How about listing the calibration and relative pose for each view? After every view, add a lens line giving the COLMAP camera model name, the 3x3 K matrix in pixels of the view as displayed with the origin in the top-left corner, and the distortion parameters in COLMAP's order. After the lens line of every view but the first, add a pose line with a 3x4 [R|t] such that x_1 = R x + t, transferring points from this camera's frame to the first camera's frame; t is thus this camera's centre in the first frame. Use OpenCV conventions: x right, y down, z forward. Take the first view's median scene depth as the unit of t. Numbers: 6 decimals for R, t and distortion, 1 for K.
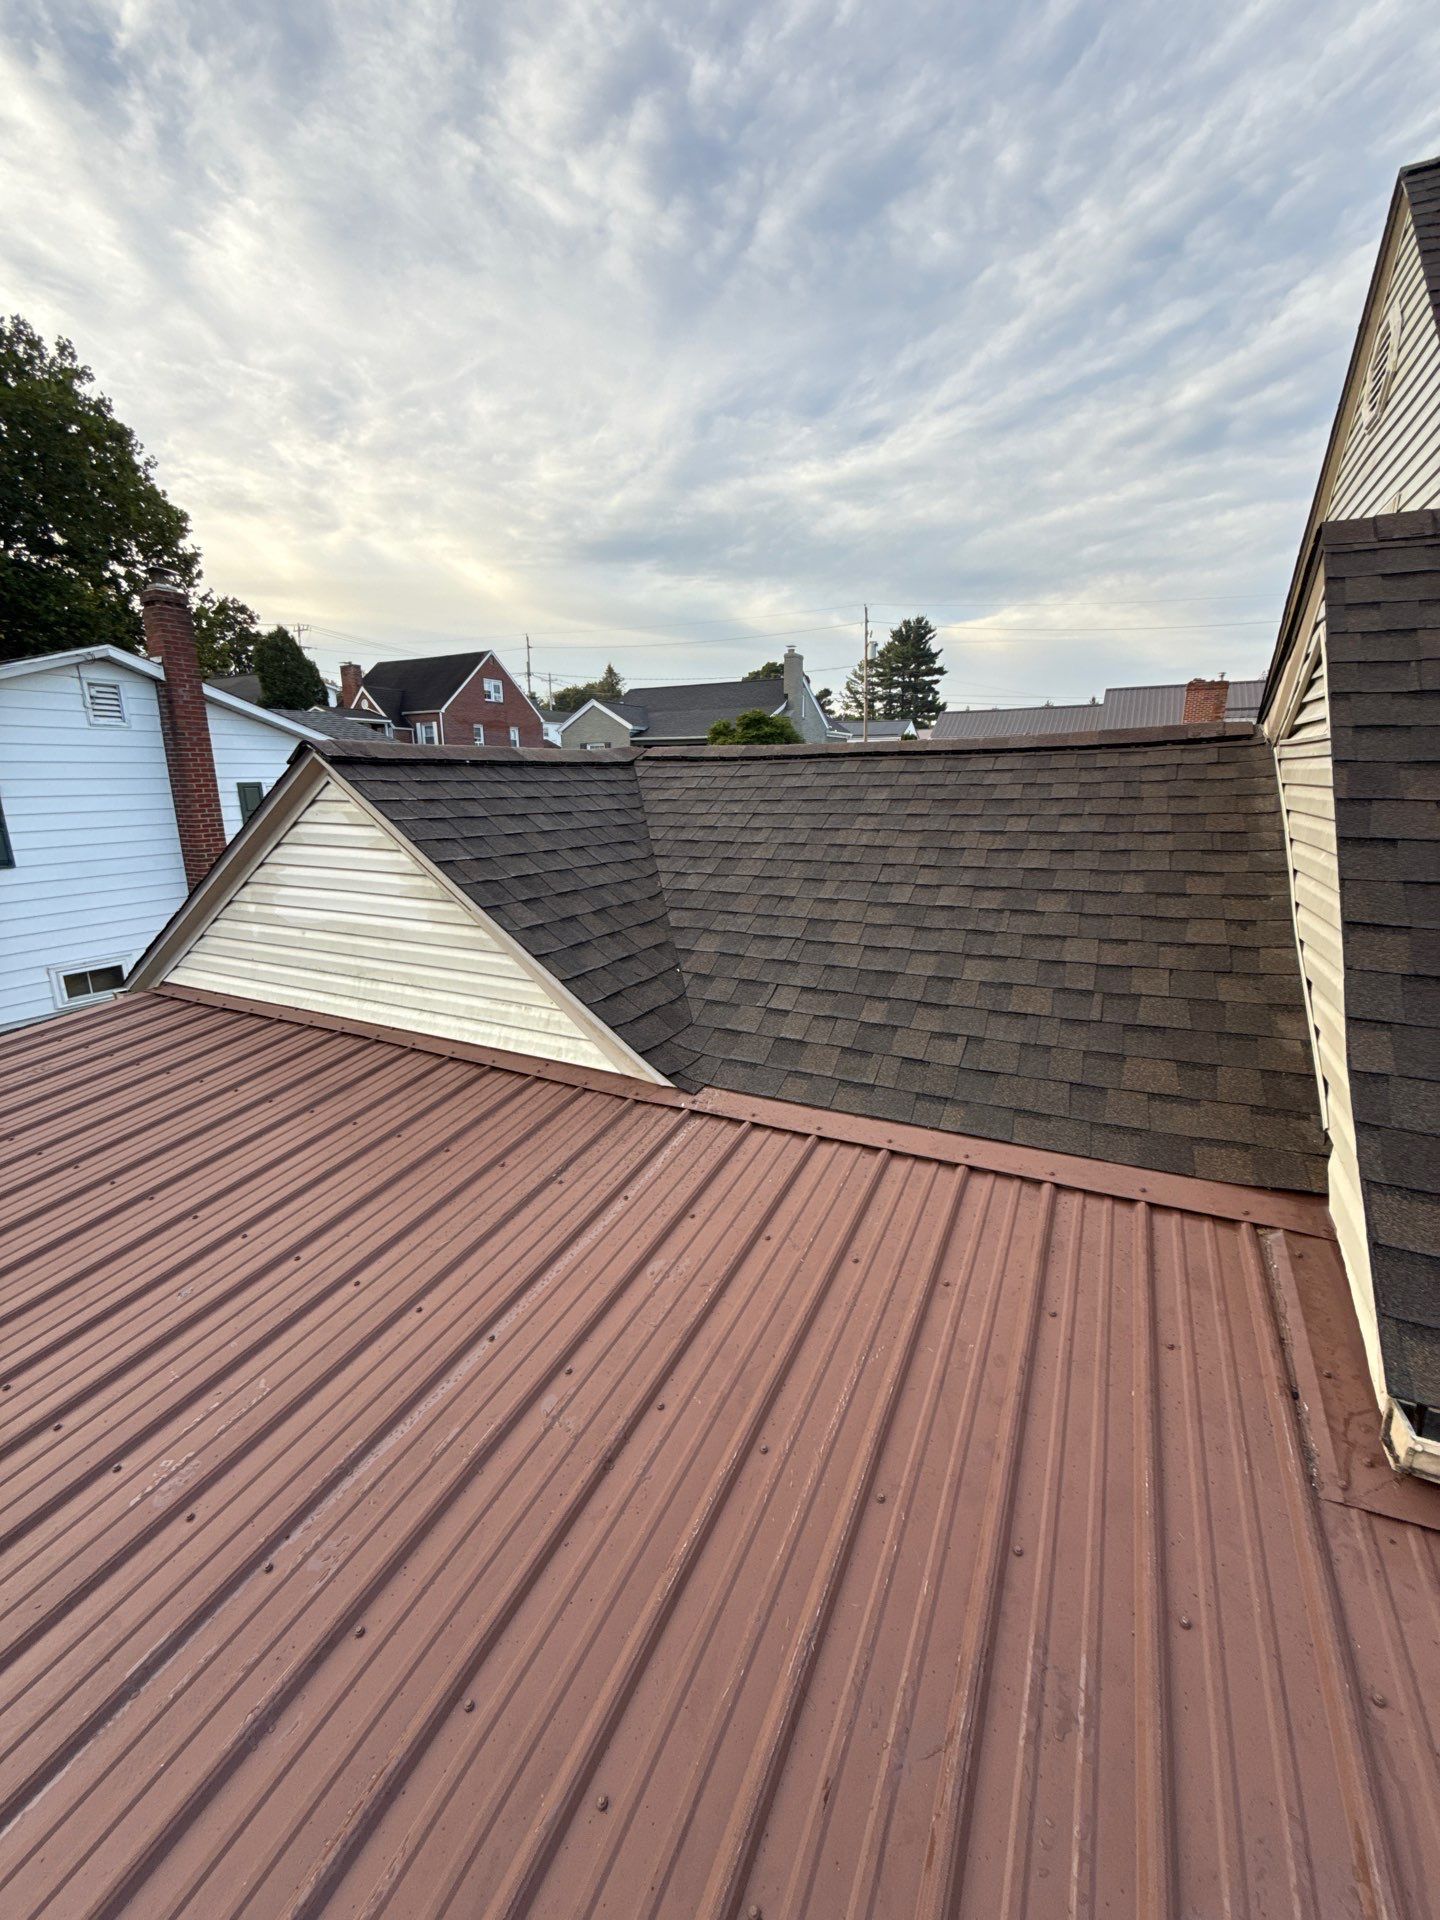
lens RADIAL K [[781.9, 0, 720.0], [0, 781.9, 960.0], [0, 0, 1]] dist [0.018735, -0.003845]
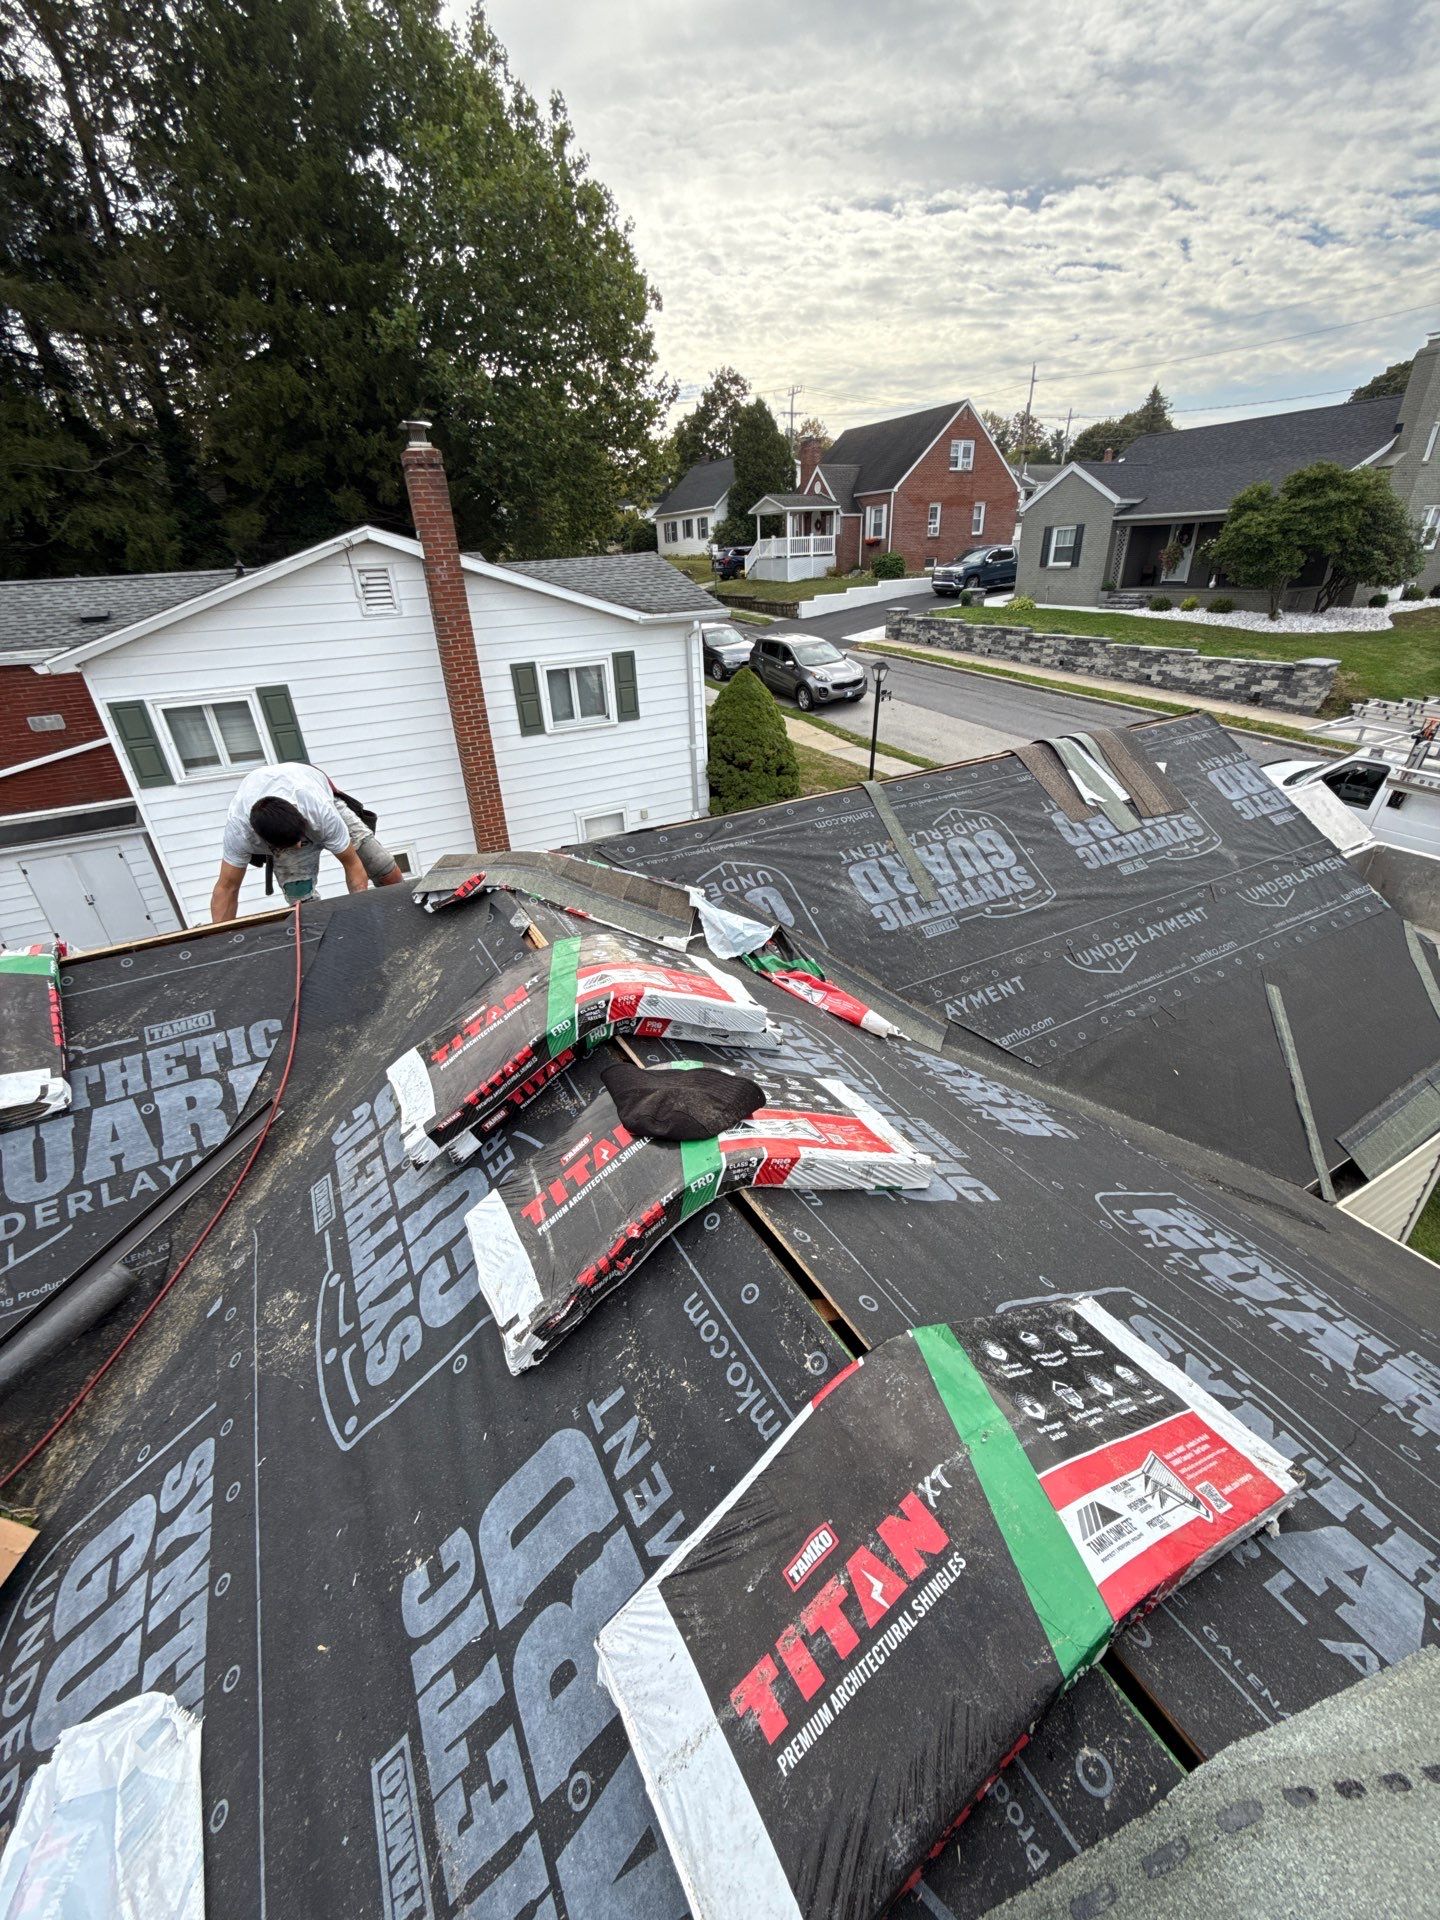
lens RADIAL K [[763.1, 0, 719.3], [0, 763.1, 974.5], [0, 0, 1]] dist [0.009708, 0.001024]
pose [[0.832734, 0.246718, -0.495666, 0.050021], [-0.097315, 0.946515, 0.307635, -0.061405], [0.545055, -0.207942, 0.812204, 0.106399]]
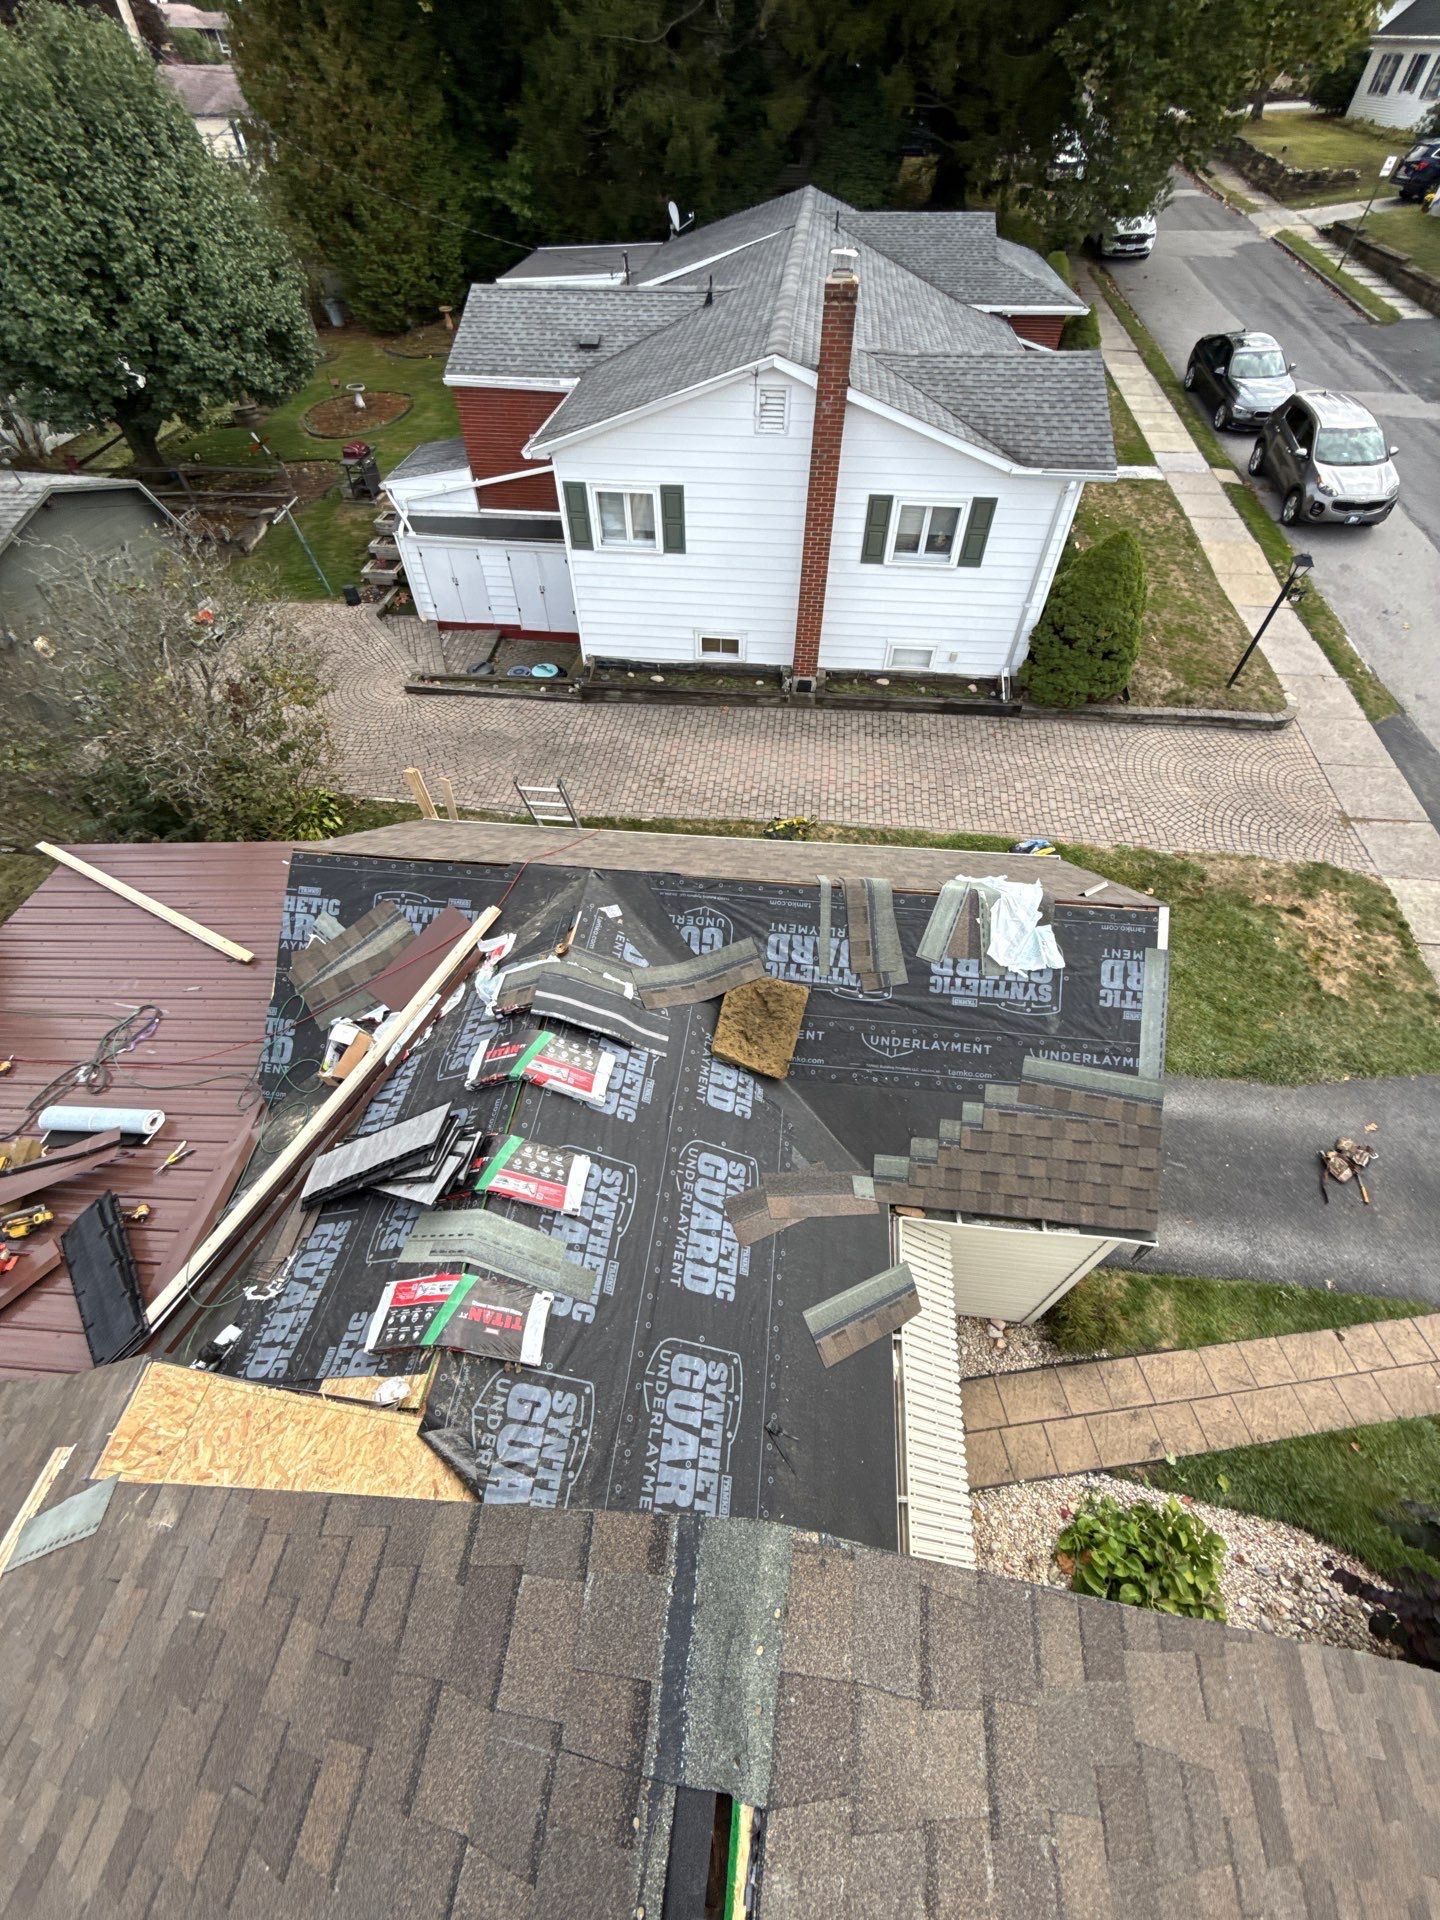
lens RADIAL K [[781.9, 0, 720.0], [0, 781.9, 960.0], [0, 0, 1]] dist [0.018735, -0.003845]
pose [[0.371164, 0.721523, -0.584501, 0.116869], [-0.223434, 0.680368, 0.697980, -0.164758], [0.901285, -0.128468, 0.413741, 0.112532]]
